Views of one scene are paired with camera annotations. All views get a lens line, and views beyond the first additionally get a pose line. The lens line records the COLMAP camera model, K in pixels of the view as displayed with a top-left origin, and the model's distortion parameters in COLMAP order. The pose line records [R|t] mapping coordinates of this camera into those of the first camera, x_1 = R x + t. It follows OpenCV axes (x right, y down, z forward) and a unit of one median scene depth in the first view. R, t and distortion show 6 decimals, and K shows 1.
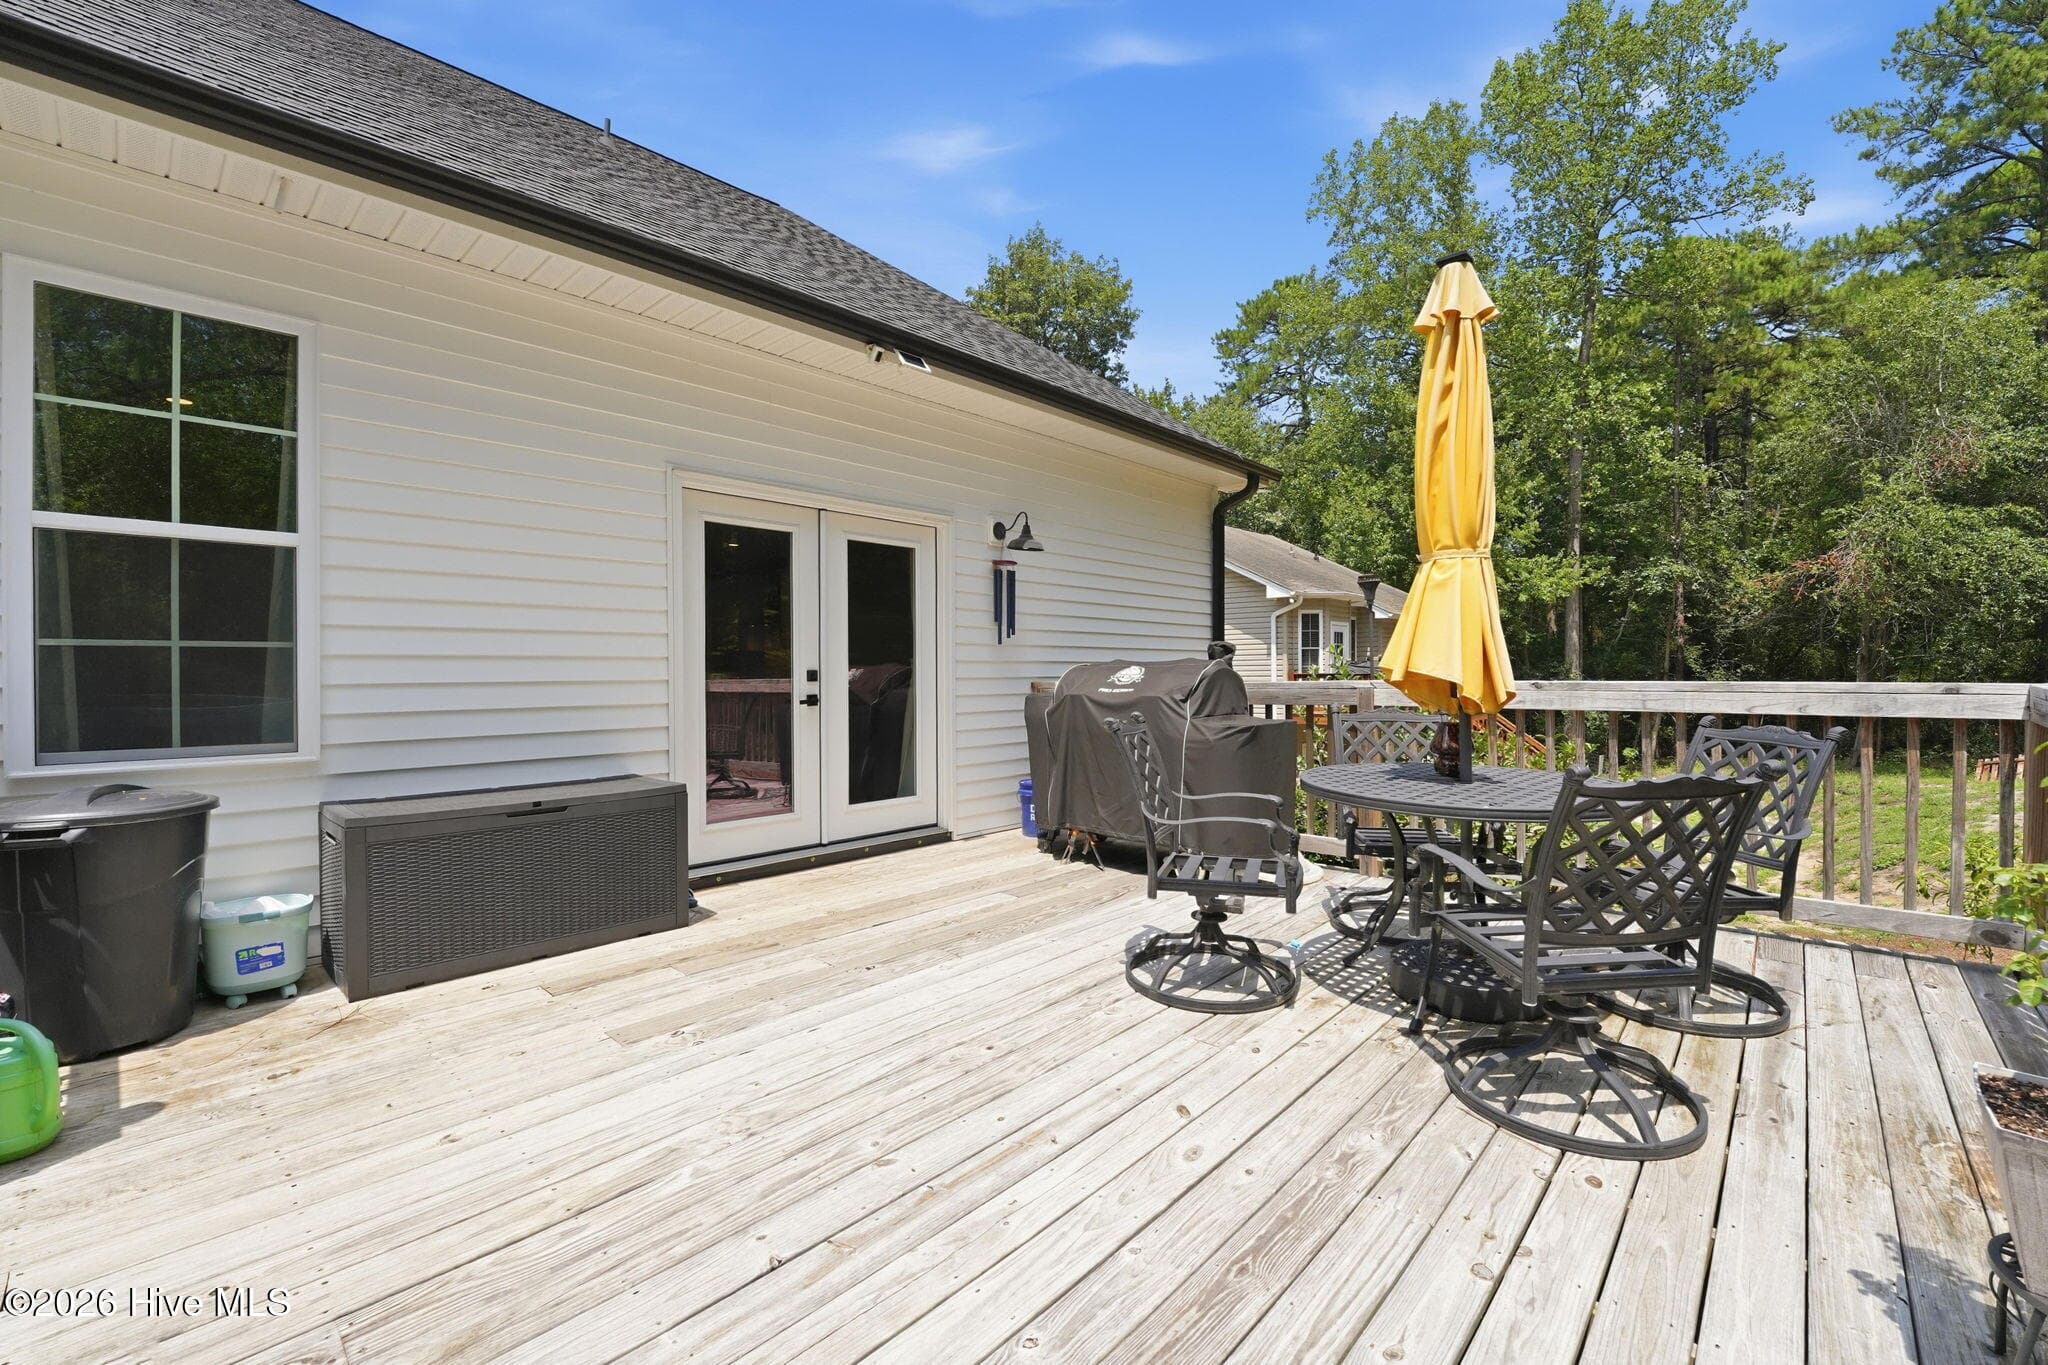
lens RADIAL K [[851.2, 0, 1023.2], [0, 851.2, 680.9], [0, 0, 1]] dist [-0.019688, -0.000558]
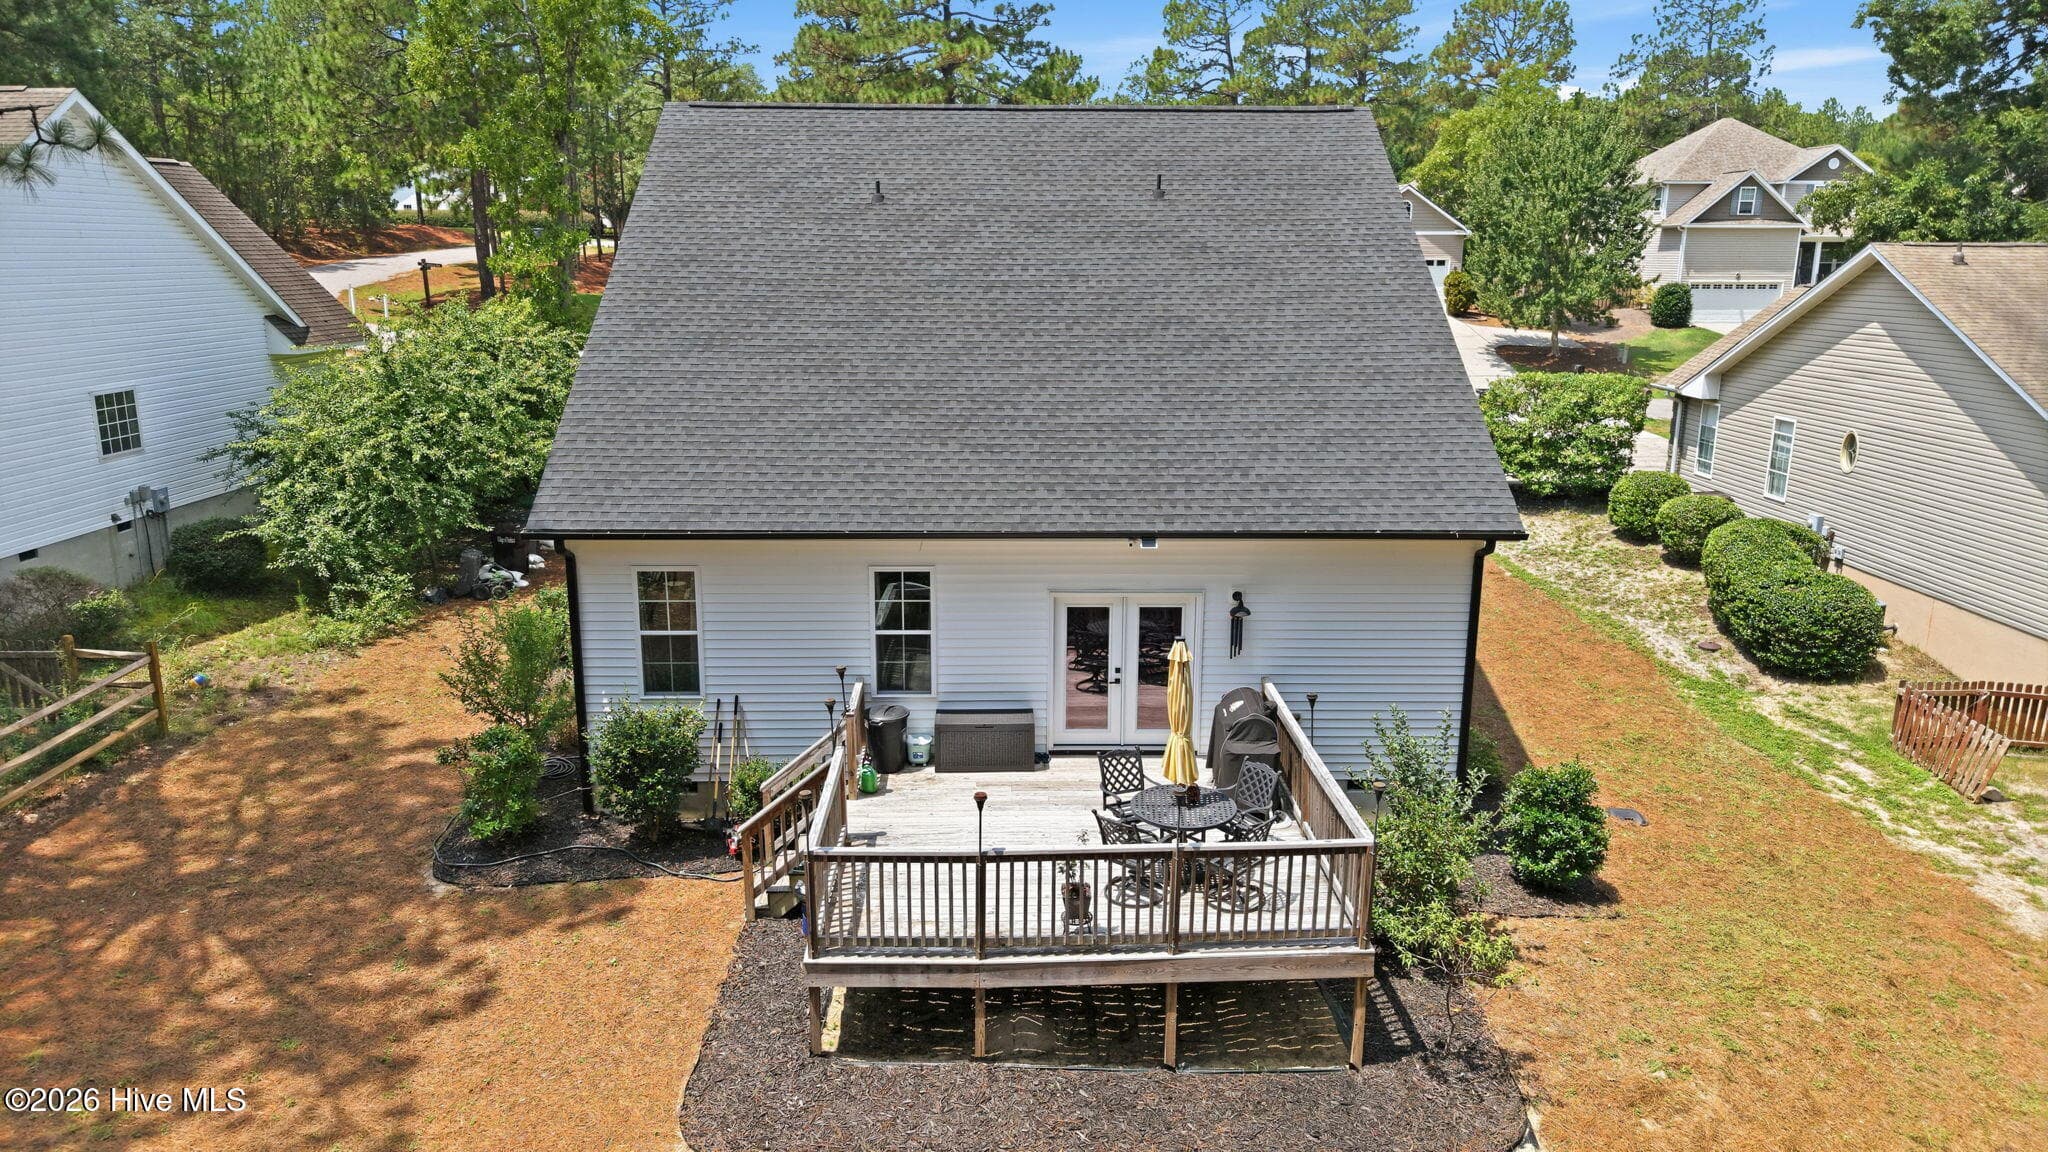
lens RADIAL K [[1357.4, 0, 1036.0], [0, 1357.4, 569.9], [0, 0, 1]] dist [0.021145, -0.019687]
pose [[0.702141, 0.171065, -0.691184, 0.309093], [-0.017457, 0.974556, 0.223465, -0.162572], [0.711824, -0.144838, 0.687262, -0.234654]]
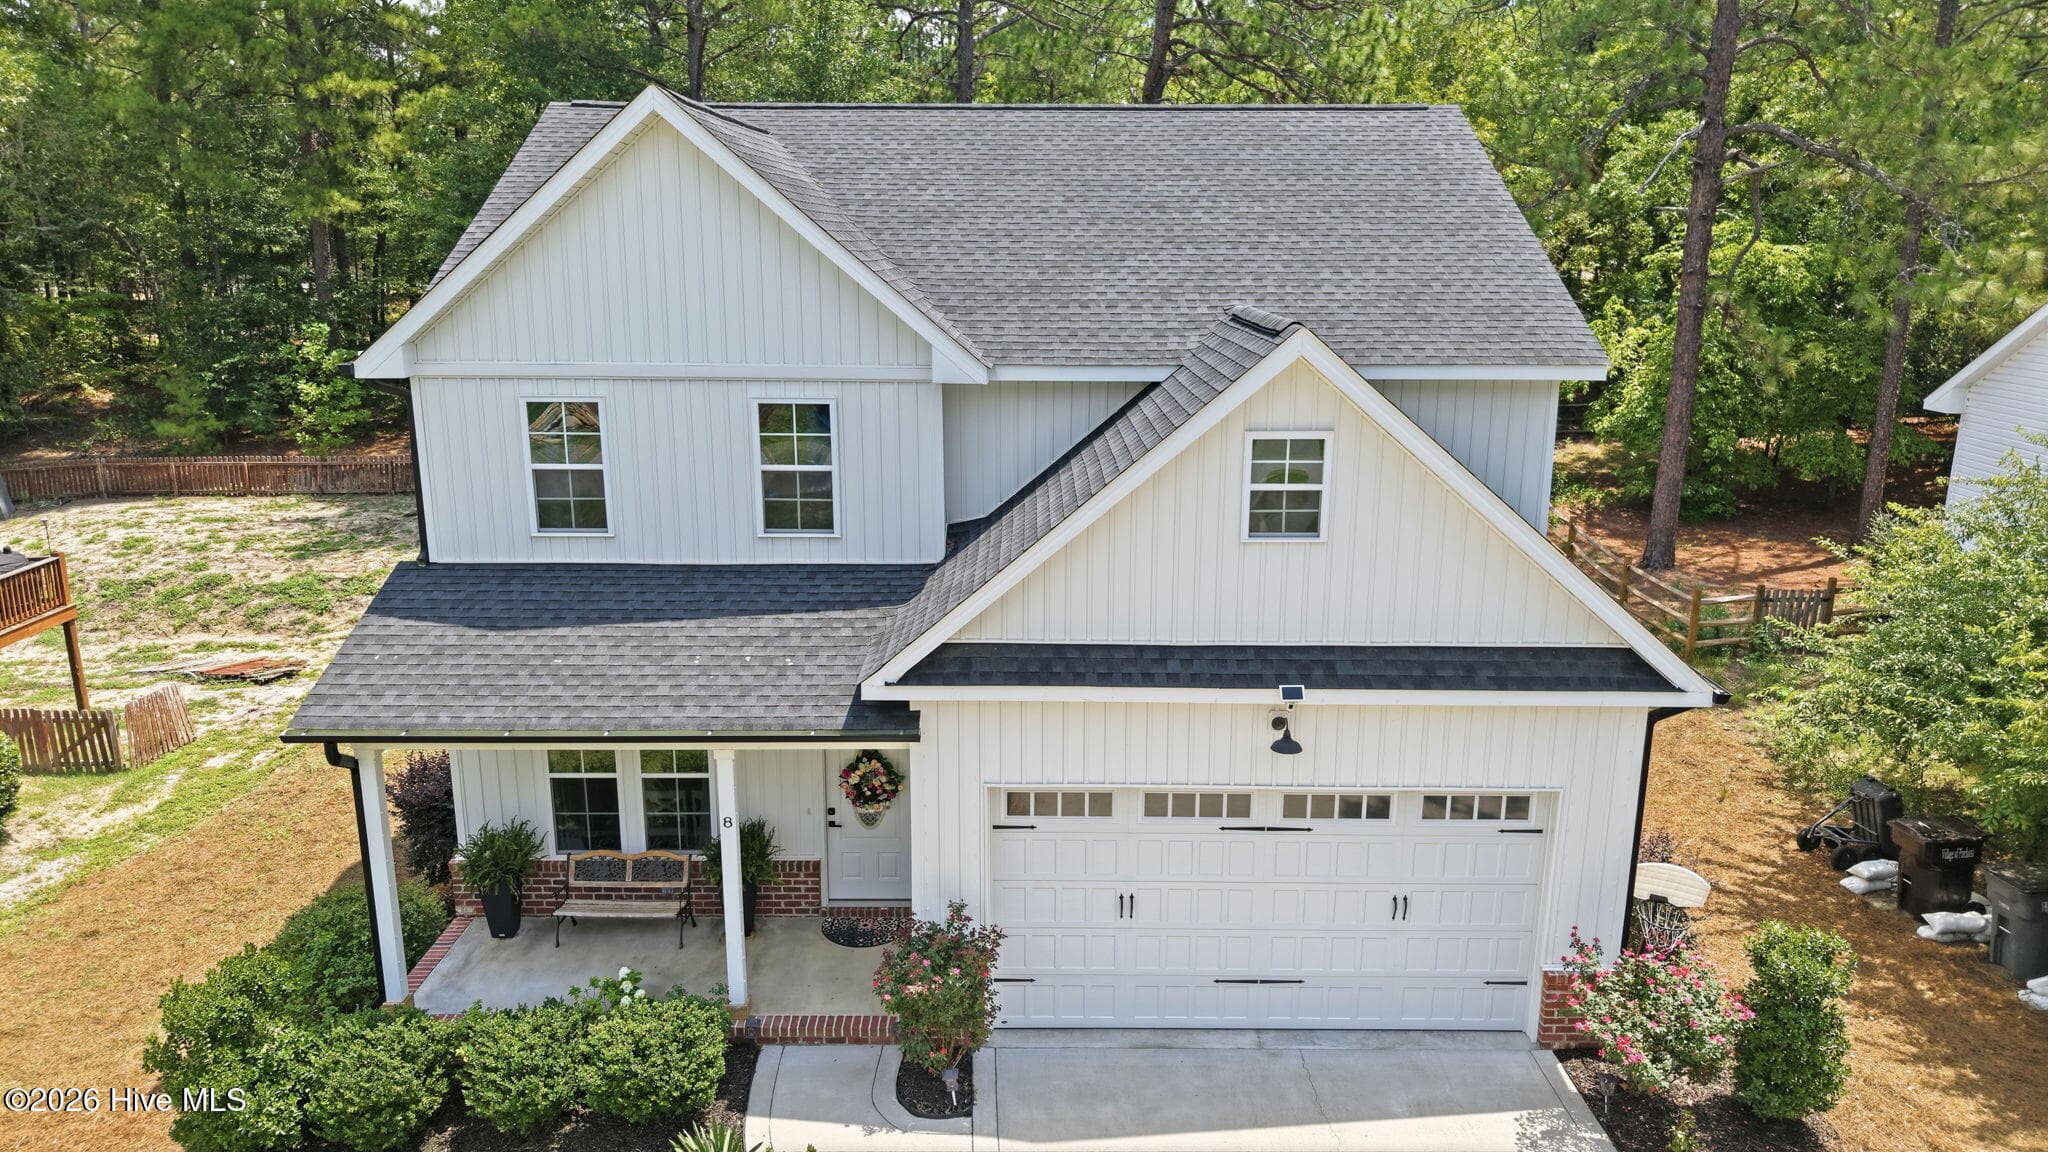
lens RADIAL K [[1357.4, 0, 1030.2], [0, 1357.4, 574.1], [0, 0, 1]] dist [0.021145, -0.019687]
pose [[-0.674076, -0.176097, 0.717365, -0.714409], [0.011103, 0.968642, 0.248213, -0.191491], [-0.738579, 0.175279, -0.650983, 0.710544]]
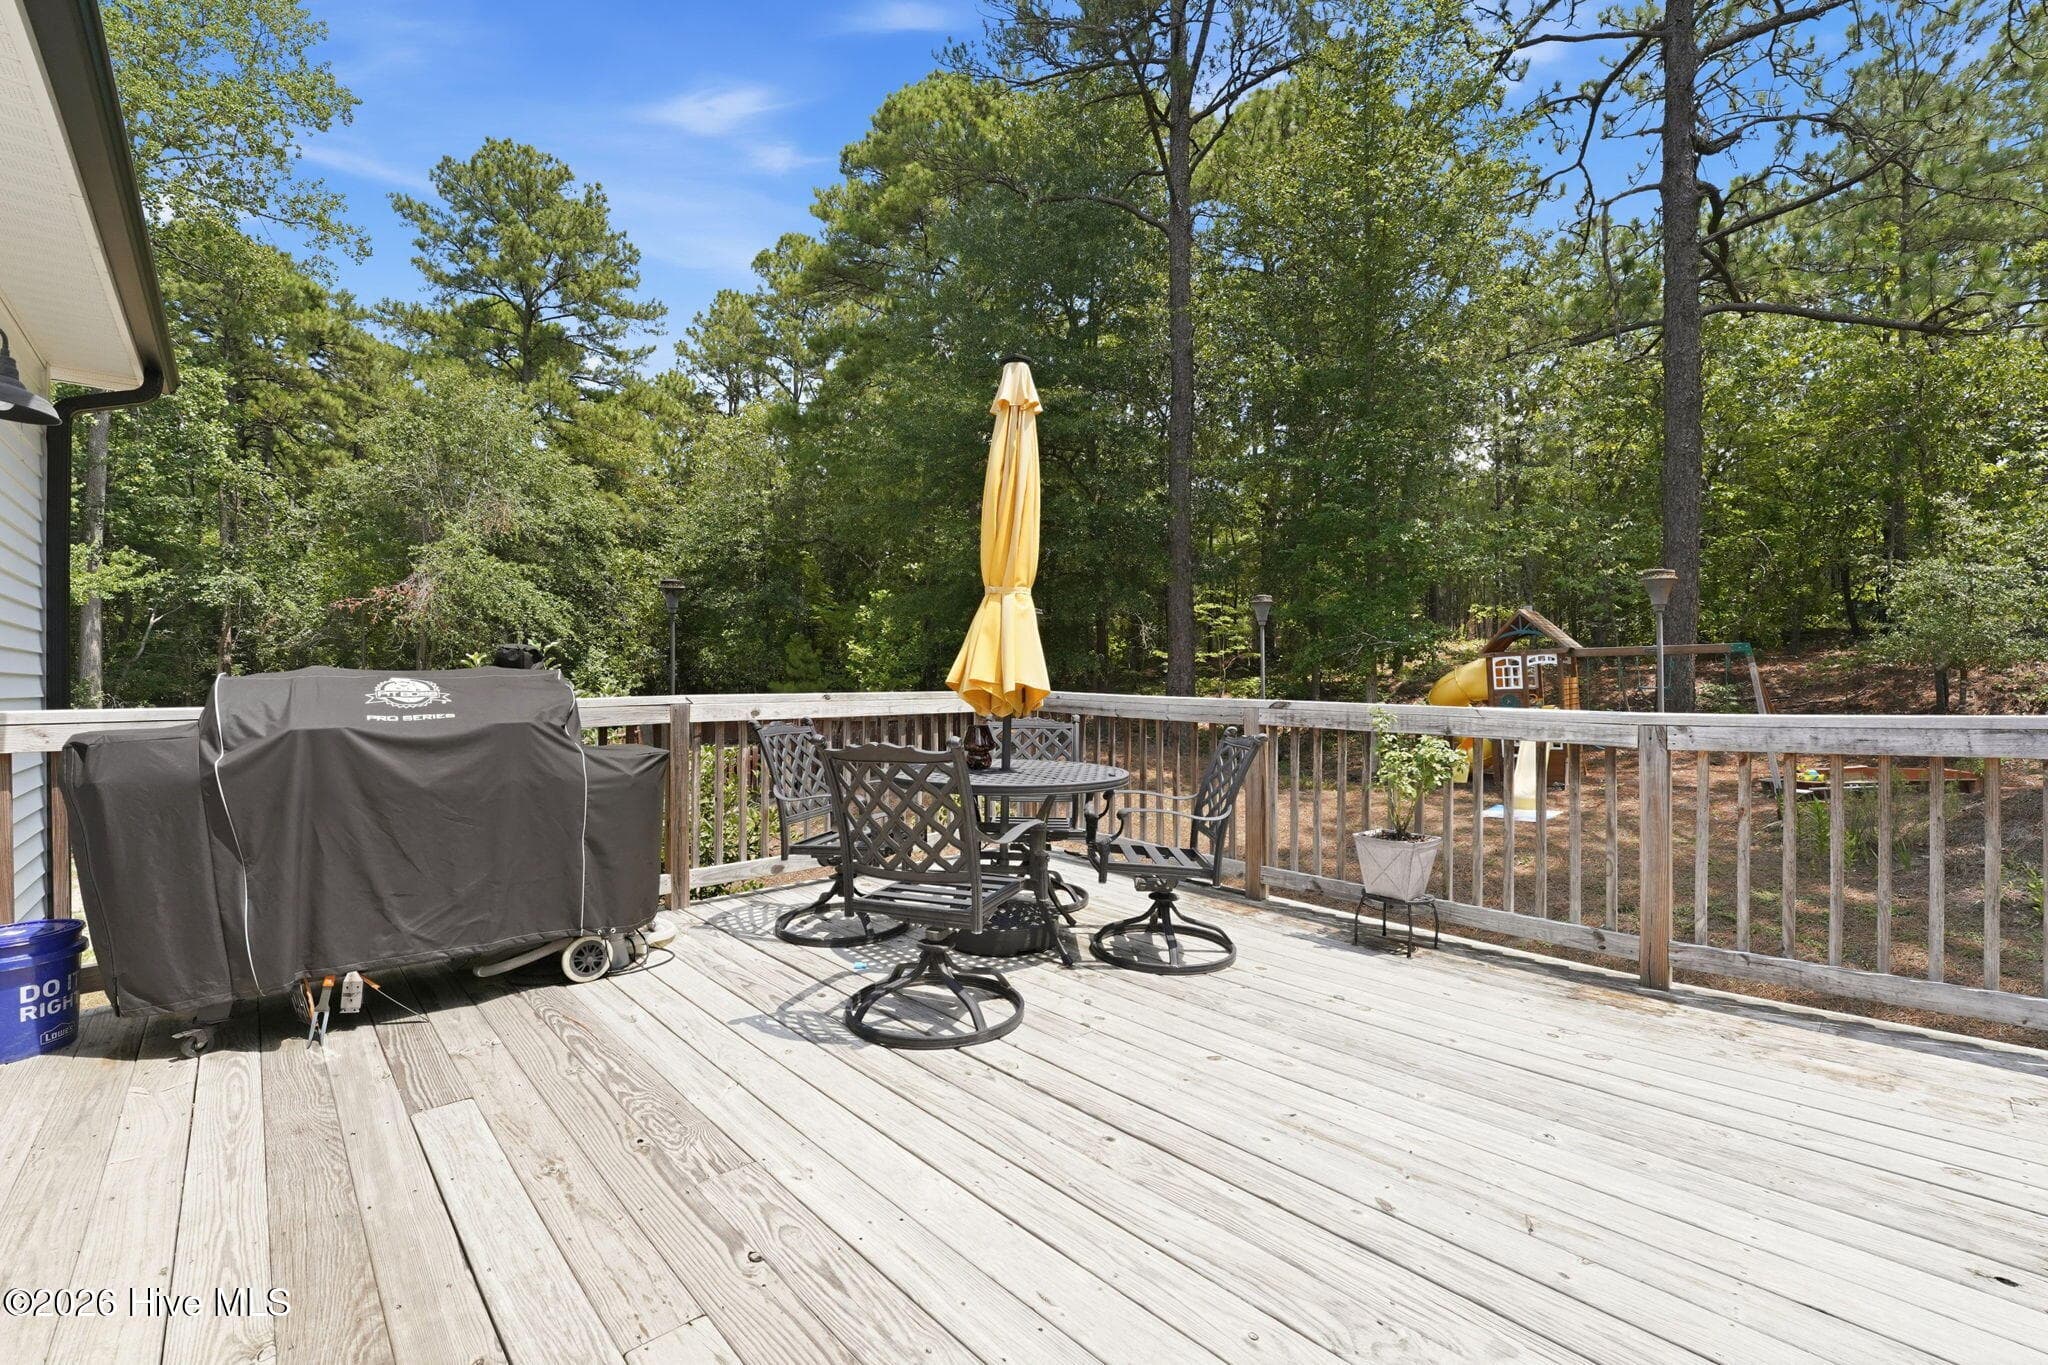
lens RADIAL K [[851.2, 0, 1015.6], [0, 851.2, 678.0], [0, 0, 1]] dist [-0.019688, -0.000558]
pose [[0.080310, 0.011109, 0.996708, -0.069097], [0.017228, 0.999773, -0.012531, -0.000234], [-0.996621, 0.018177, 0.080100, 0.081146]]
